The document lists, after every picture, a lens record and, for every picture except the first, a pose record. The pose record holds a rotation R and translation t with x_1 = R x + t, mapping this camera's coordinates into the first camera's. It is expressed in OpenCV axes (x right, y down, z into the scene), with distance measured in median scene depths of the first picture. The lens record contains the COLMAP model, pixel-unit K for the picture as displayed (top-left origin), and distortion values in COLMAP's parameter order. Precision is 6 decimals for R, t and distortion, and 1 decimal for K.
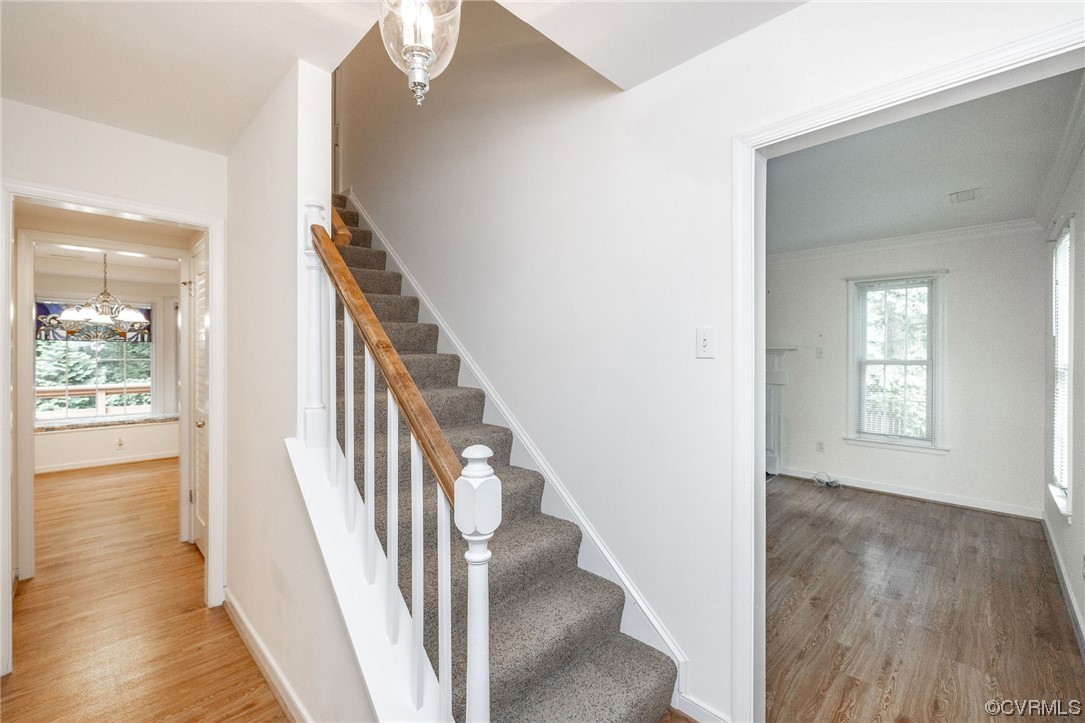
lens RADIAL K [[461.4, 0, 536.0], [0, 461.4, 363.2], [0, 0, 1]] dist [-0.002391, -0.000630]
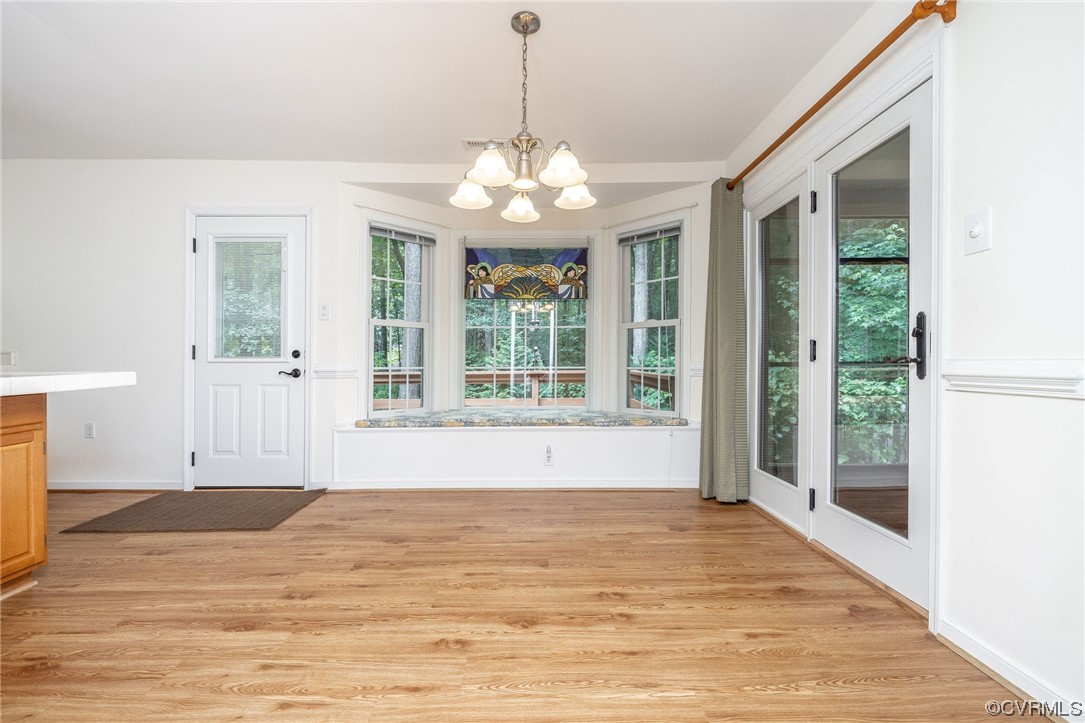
lens RADIAL K [[480.4, 0, 553.5], [0, 480.4, 368.6], [0, 0, 1]] dist [-0.000247, -0.000121]
pose [[0.741874, 0.009121, -0.670477, -0.458975], [-0.010371, 0.999944, 0.002128, 0.055769], [0.670459, 0.005375, 0.741927, 0.515128]]
